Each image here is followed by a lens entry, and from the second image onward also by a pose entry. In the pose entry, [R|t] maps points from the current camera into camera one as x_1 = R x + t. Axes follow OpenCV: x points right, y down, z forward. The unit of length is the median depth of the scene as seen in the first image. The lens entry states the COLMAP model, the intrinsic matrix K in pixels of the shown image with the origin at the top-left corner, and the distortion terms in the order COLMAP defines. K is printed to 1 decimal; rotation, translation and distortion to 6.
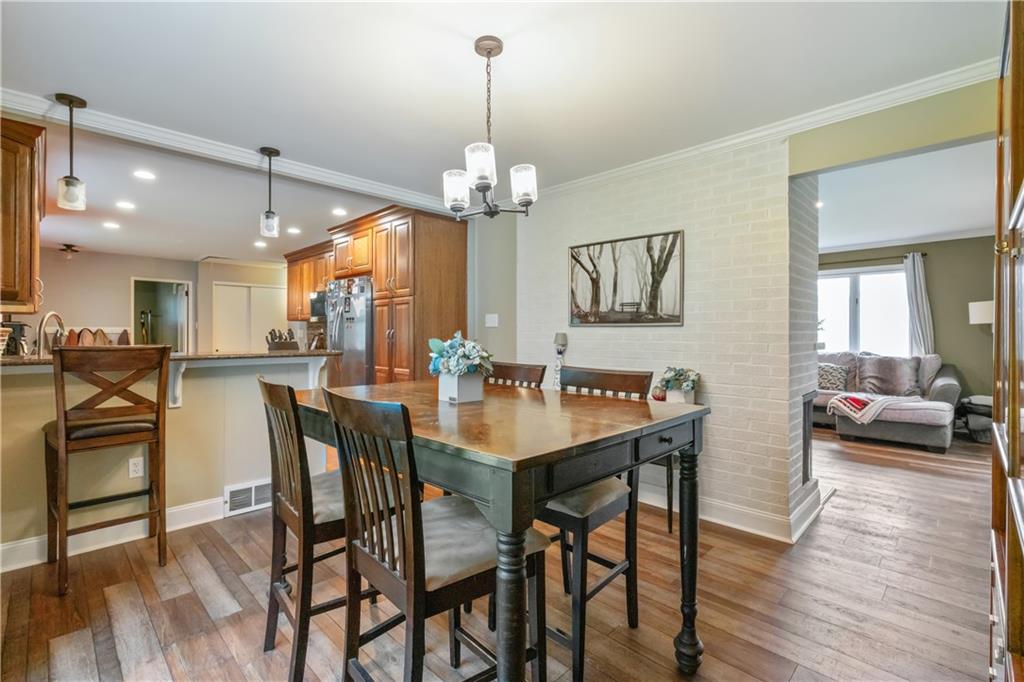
lens RADIAL K [[462.7, 0, 508.4], [0, 462.7, 326.8], [0, 0, 1]] dist [-0.003738, 0.000976]
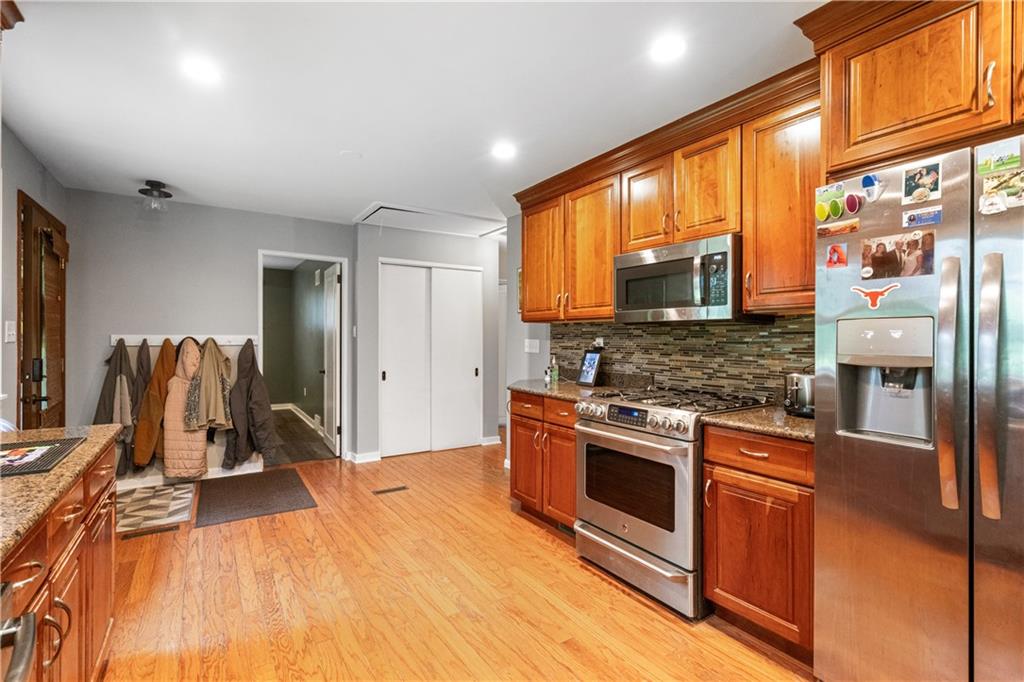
lens RADIAL K [[462.7, 0, 503.8], [0, 462.7, 340.3], [0, 0, 1]] dist [-0.003738, 0.000976]
pose [[0.978104, 0.002617, -0.208098, -0.385045], [-0.000274, 0.999936, 0.011284, 0.001017], [0.208114, -0.010980, 0.978043, 0.485129]]
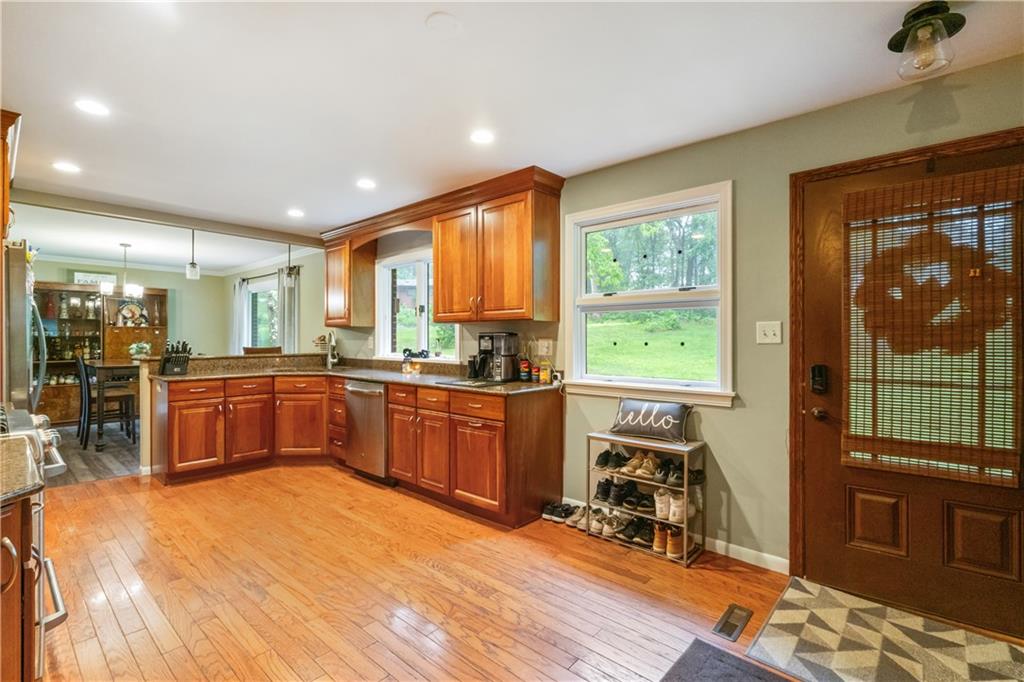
lens RADIAL K [[462.7, 0, 504.3], [0, 462.7, 337.6], [0, 0, 1]] dist [-0.003738, 0.000976]
pose [[-0.998483, -0.002722, -0.054997, -0.617514], [-0.002340, 0.999973, -0.007016, 0.004982], [0.055014, -0.006877, -0.998462, 1.086880]]
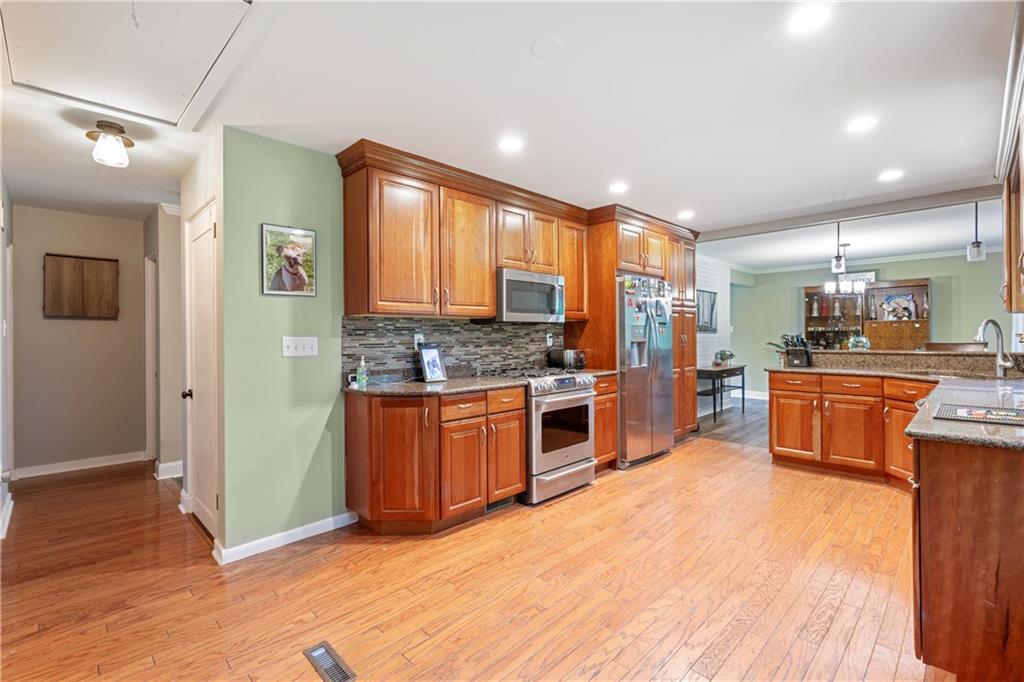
lens RADIAL K [[462.7, 0, 509.0], [0, 462.7, 337.8], [0, 0, 1]] dist [-0.003738, 0.000976]
pose [[0.001575, -0.005111, 0.999986, -0.855792], [0.002665, 0.999983, 0.005107, 0.005632], [-0.999995, 0.002657, 0.001589, 0.871894]]
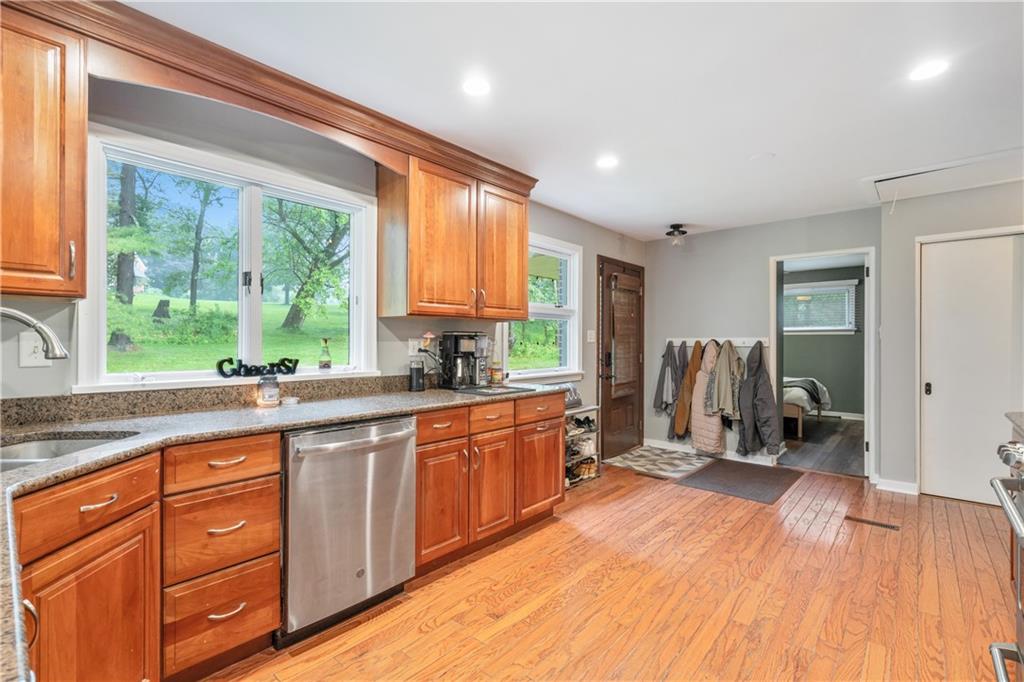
lens RADIAL K [[462.7, 0, 502.8], [0, 462.7, 341.8], [0, 0, 1]] dist [-0.003738, 0.000976]
pose [[0.048419, -0.000980, -0.998827, -0.204778], [0.004877, 0.999988, -0.000745, 0.005754], [0.998815, -0.004835, 0.048424, 0.602953]]
